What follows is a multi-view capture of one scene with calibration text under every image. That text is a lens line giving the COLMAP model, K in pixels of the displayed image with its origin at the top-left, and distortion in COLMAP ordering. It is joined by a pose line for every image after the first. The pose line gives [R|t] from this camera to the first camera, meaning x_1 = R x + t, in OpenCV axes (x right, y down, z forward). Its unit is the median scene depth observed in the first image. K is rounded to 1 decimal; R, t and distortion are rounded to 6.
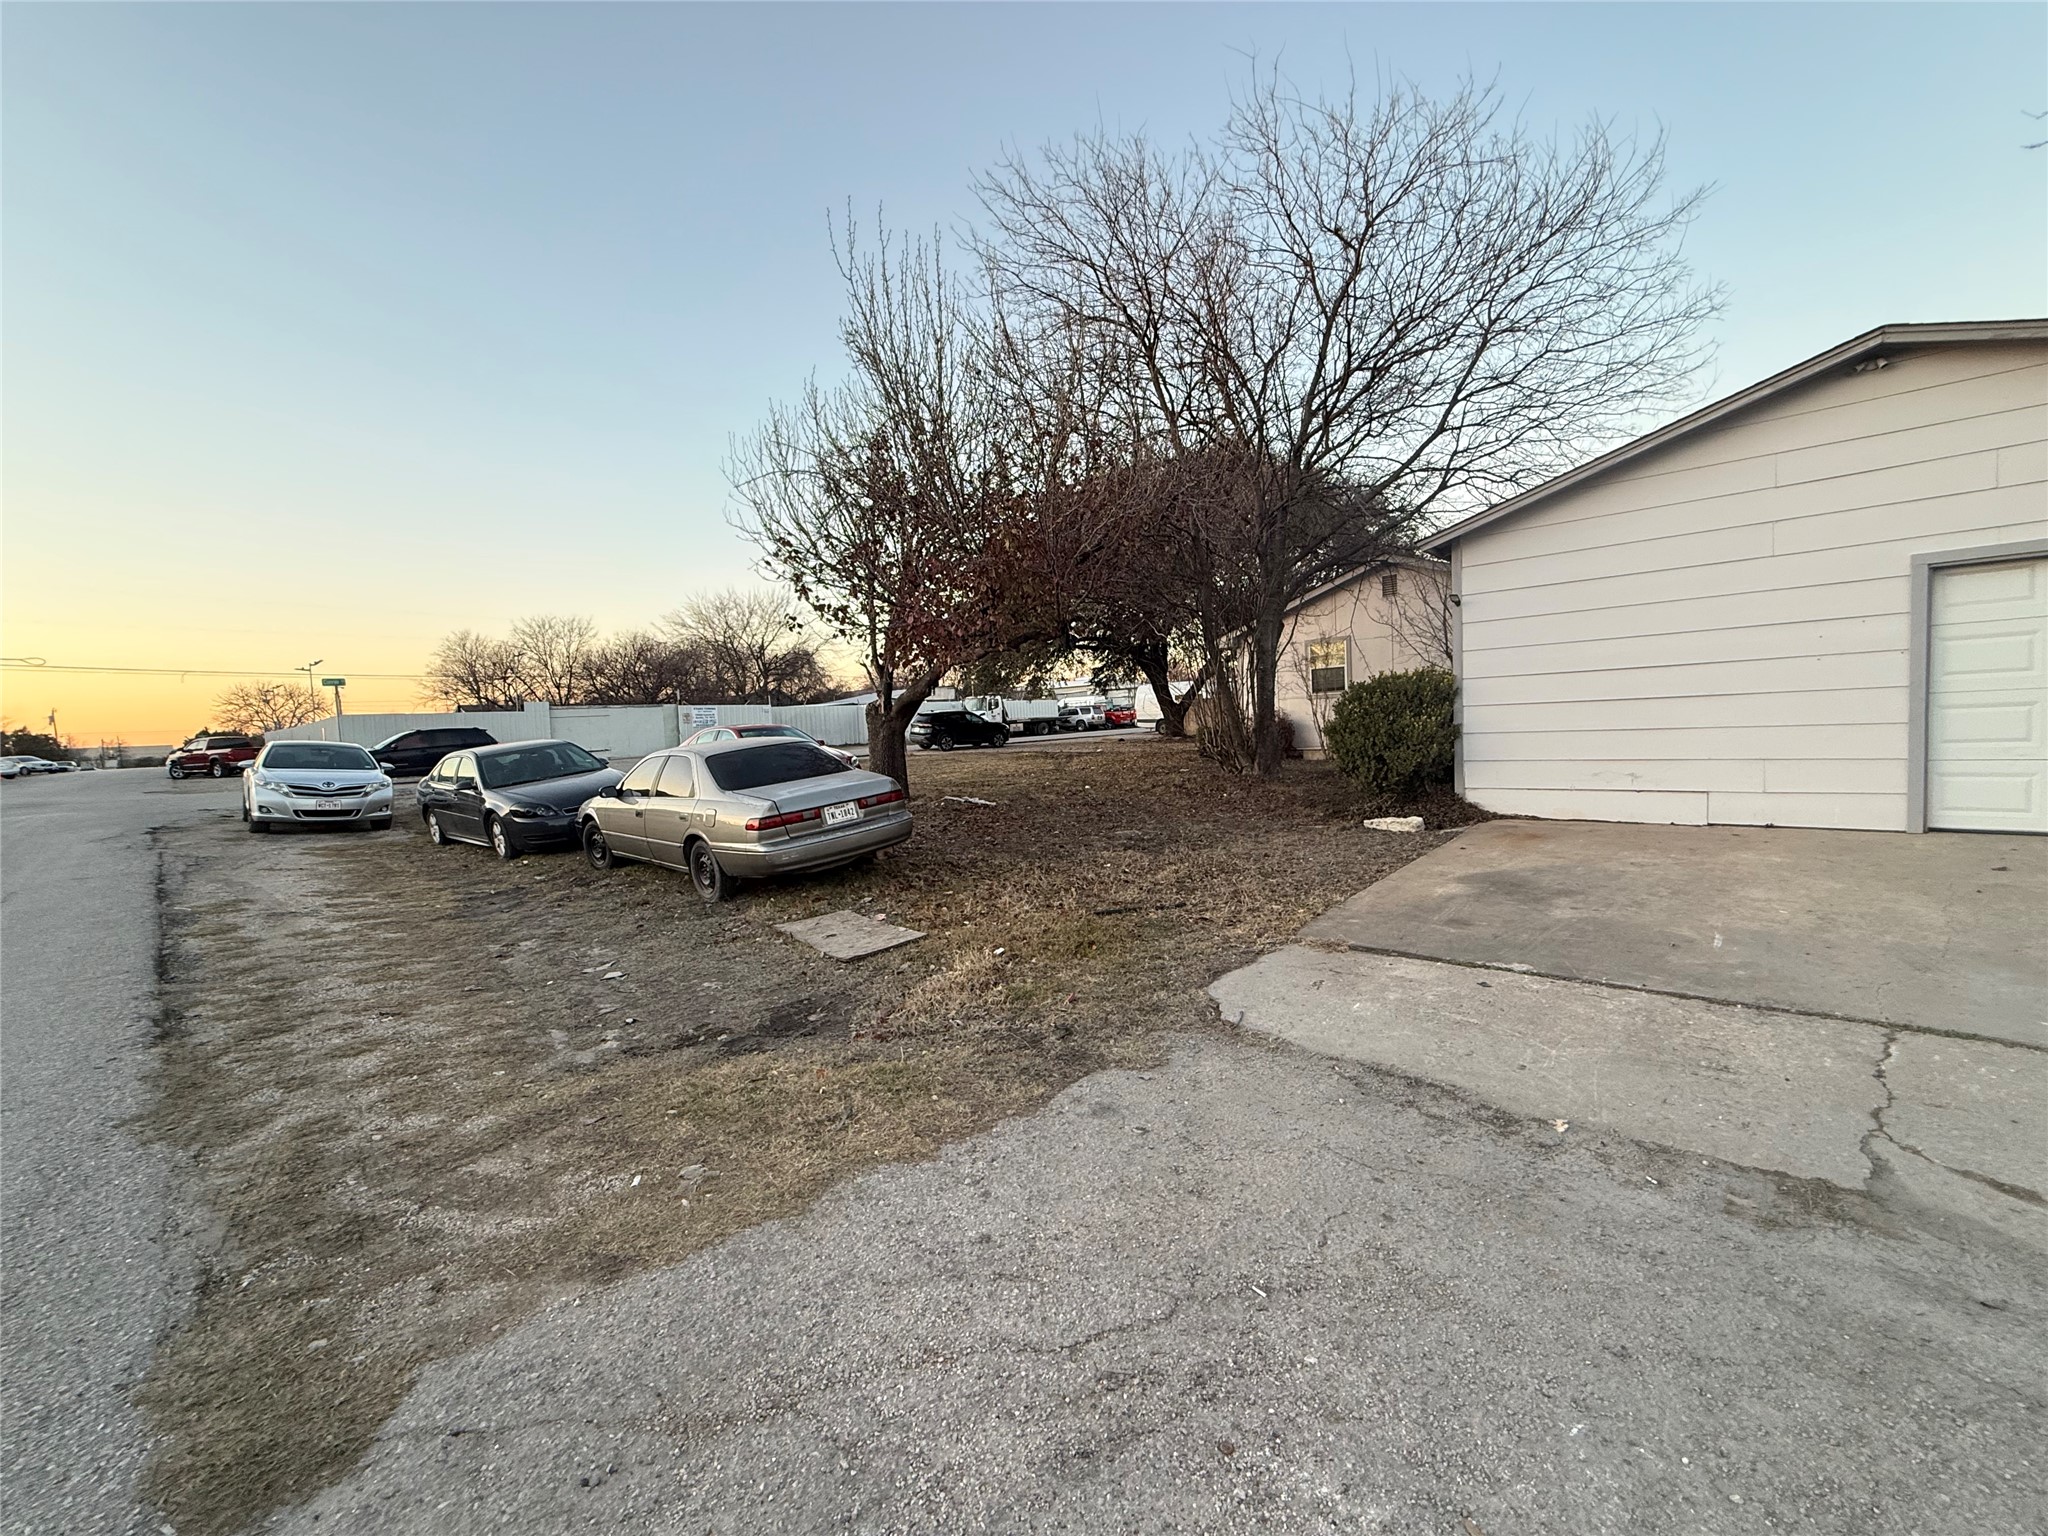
lens RADIAL K [[814.6, 0, 1018.9], [0, 814.6, 769.9], [0, 0, 1]] dist [-0.000332, -0.000148]
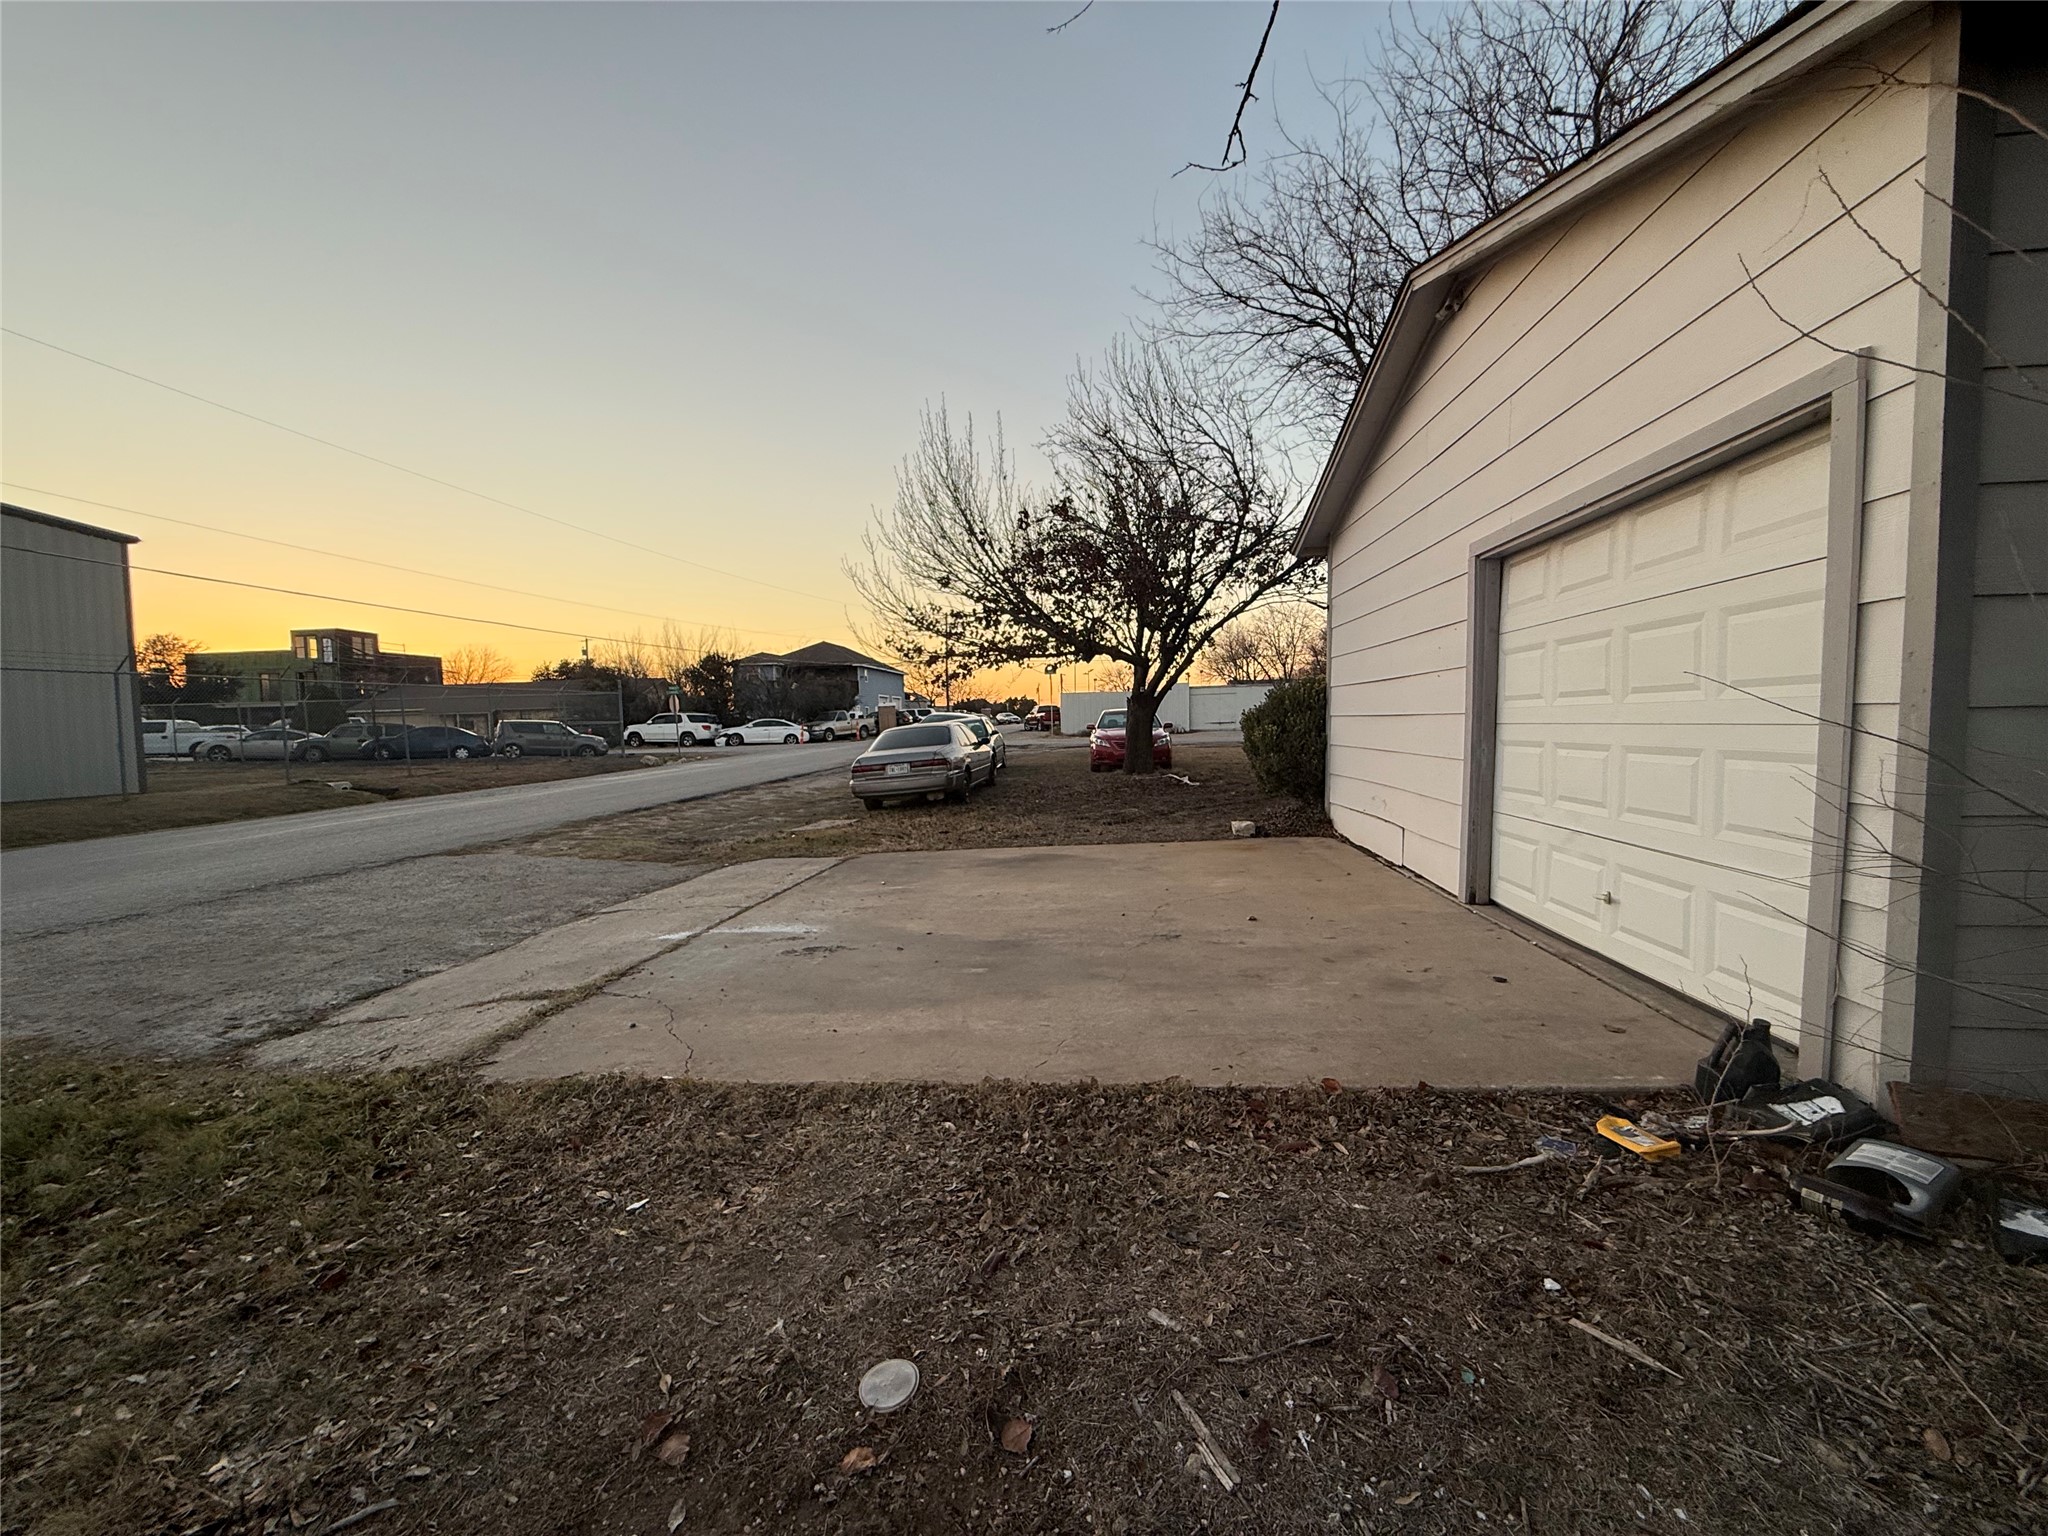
lens RADIAL K [[814.6, 0, 1018.9], [0, 814.6, 769.9], [0, 0, 1]] dist [-0.000332, -0.000148]
pose [[0.562012, 0.090993, -0.822109, 1.425923], [-0.064127, 0.995732, 0.066372, -0.076794], [0.824640, 0.015417, 0.565448, 0.340652]]
